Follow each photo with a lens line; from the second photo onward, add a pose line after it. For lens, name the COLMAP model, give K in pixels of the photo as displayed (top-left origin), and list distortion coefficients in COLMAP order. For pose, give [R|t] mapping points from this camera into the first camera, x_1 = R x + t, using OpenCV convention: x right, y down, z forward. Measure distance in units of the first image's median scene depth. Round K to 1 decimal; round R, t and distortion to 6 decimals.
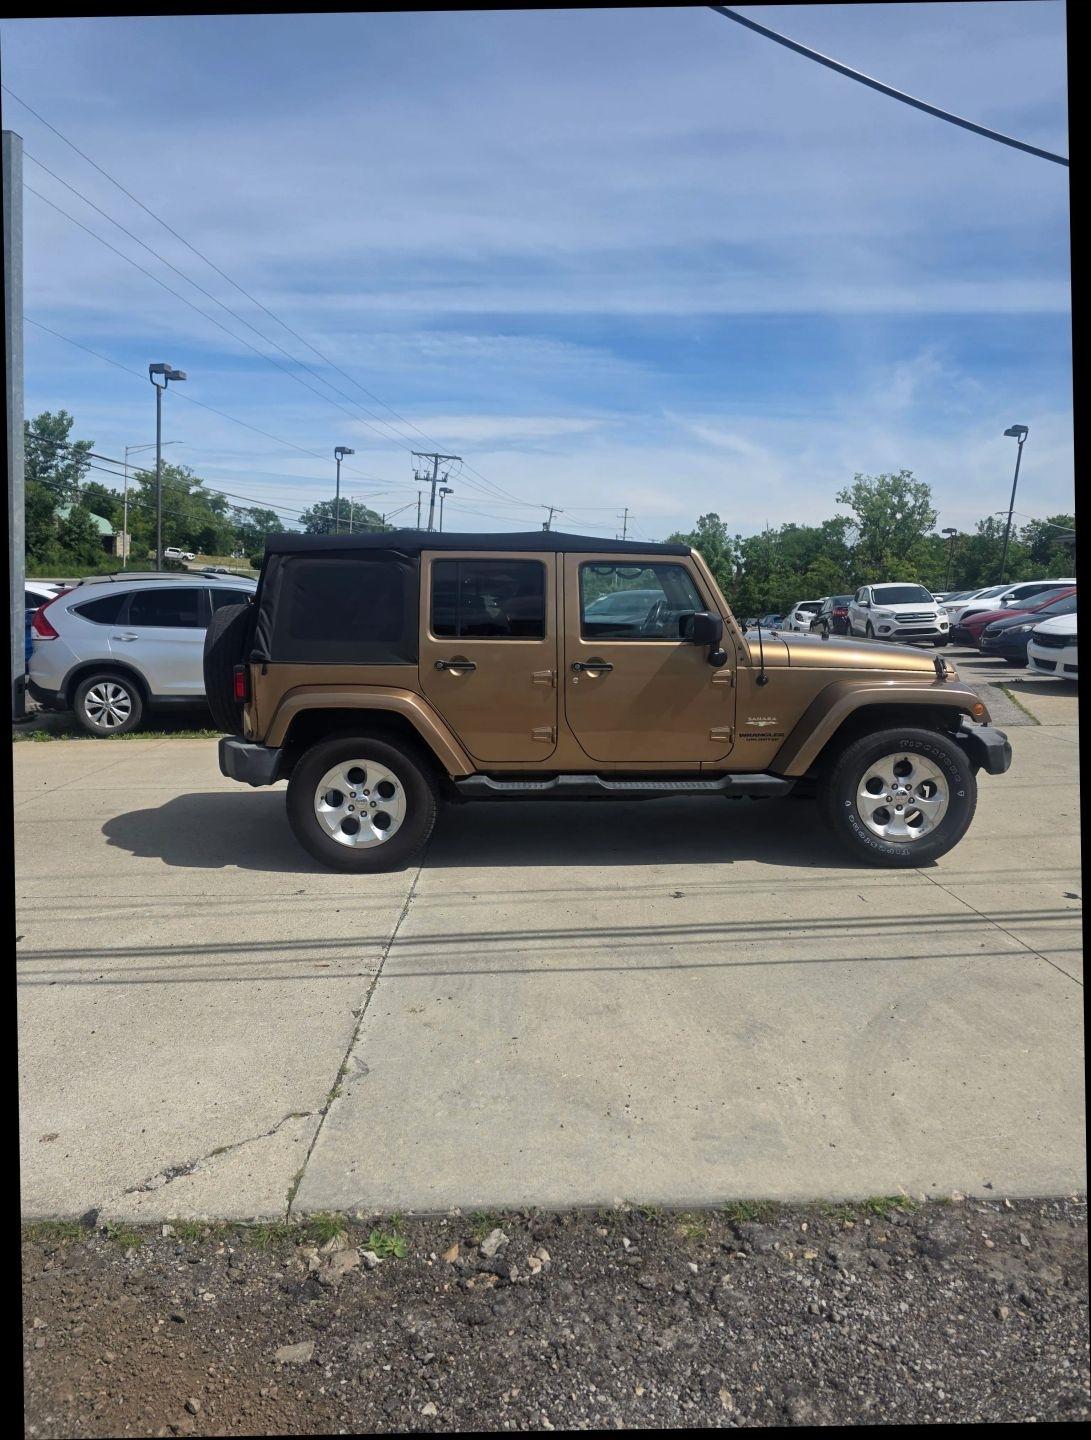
lens RADIAL K [[955.4, 0, 549.9], [0, 955.4, 714.1], [0, 0, 1]] dist [0.057942, -0.060412]
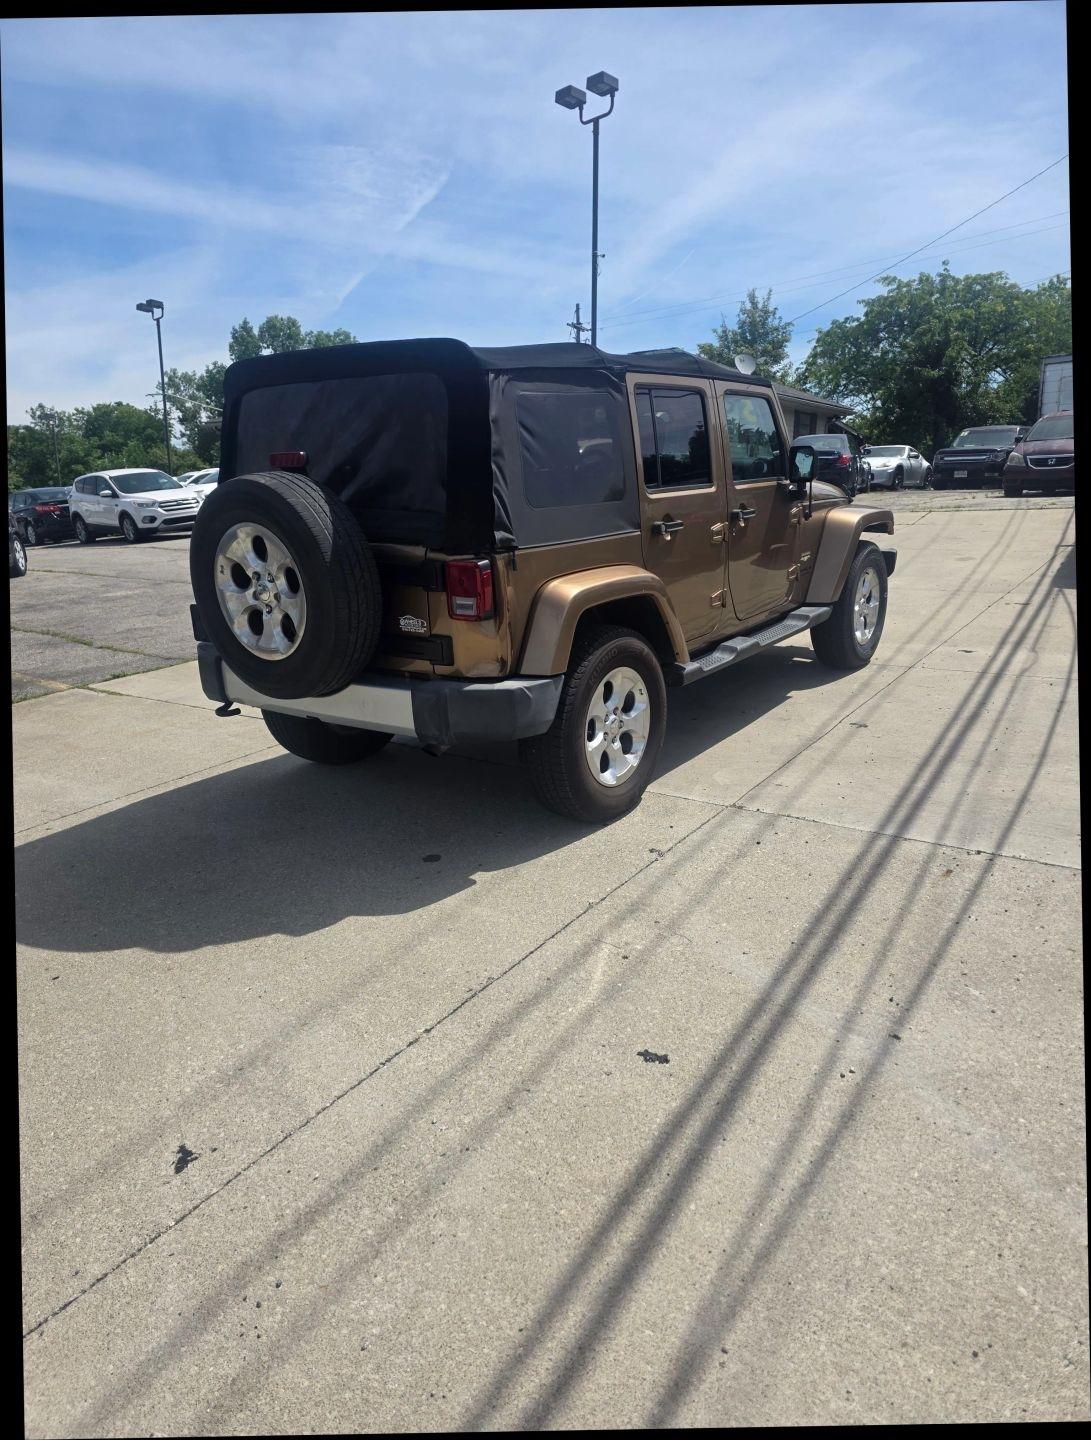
lens RADIAL K [[955.4, 0, 581.2], [0, 955.4, 723.6], [0, 0, 1]] dist [0.057942, -0.060412]
pose [[0.584081, -0.250644, 0.772028, -0.168338], [0.160623, 0.968012, 0.192752, -0.012006], [-0.795644, 0.011423, 0.605657, 0.123002]]
